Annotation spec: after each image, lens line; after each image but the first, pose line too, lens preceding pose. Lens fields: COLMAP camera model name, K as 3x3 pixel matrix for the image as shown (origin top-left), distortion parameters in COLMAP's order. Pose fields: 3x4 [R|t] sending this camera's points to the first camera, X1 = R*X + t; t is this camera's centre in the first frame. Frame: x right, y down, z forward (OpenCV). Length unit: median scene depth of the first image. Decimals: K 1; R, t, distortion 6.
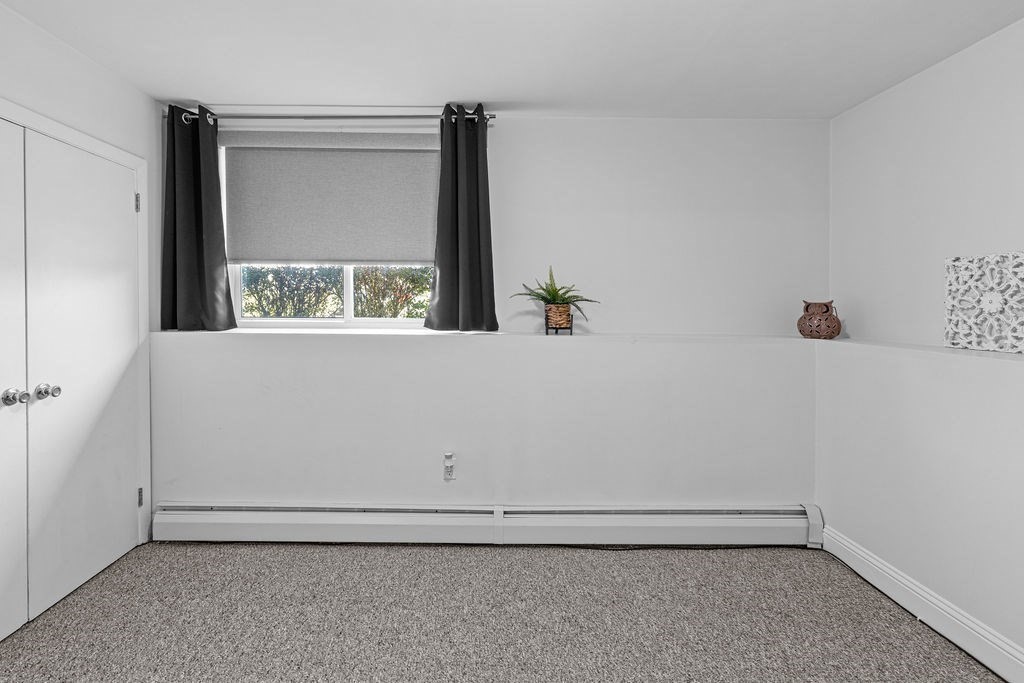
lens RADIAL K [[472.1, 0, 477.9], [0, 472.1, 309.7], [0, 0, 1]] dist [-0.000795, 0.000238]
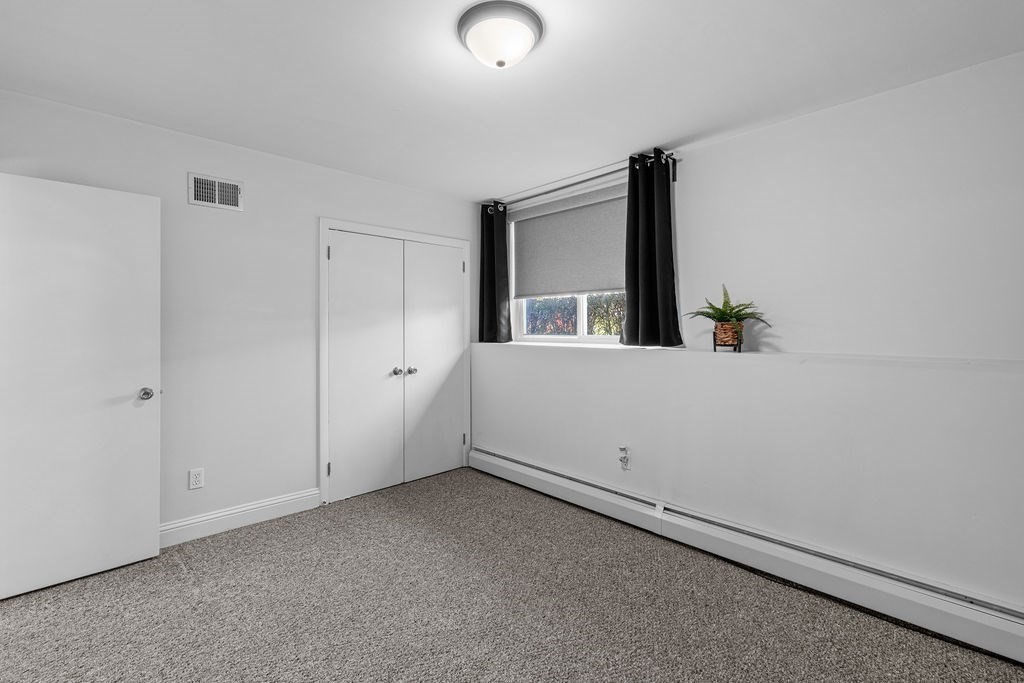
lens RADIAL K [[456.1, 0, 509.3], [0, 456.1, 324.9], [0, 0, 1]] dist [0.001998, 0.000576]
pose [[0.683030, -0.013182, -0.730272, 0.570431], [0.005129, 0.999899, -0.013251, 0.005785], [0.730373, 0.005306, 0.683028, -0.012566]]
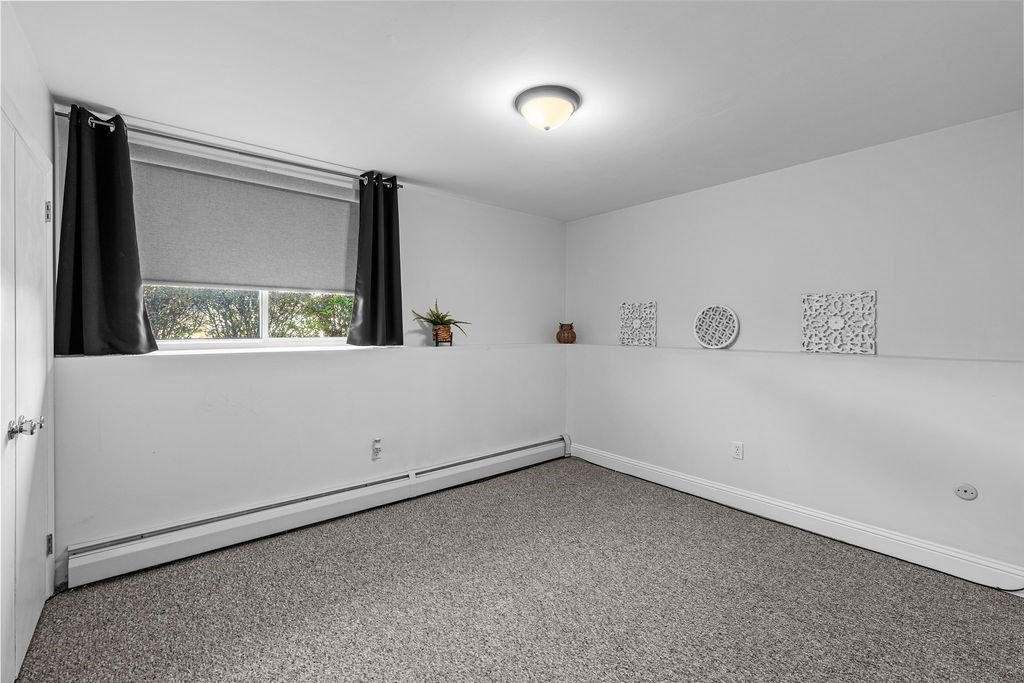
lens RADIAL K [[440.2, 0, 508.3], [0, 440.2, 337.1], [0, 0, 1]] dist [-0.001332, 0.000259]
pose [[0.770064, -0.020452, 0.637638, -0.543029], [0.009888, 0.999749, 0.020126, -0.000098], [-0.637889, -0.009193, 0.770073, -0.171897]]
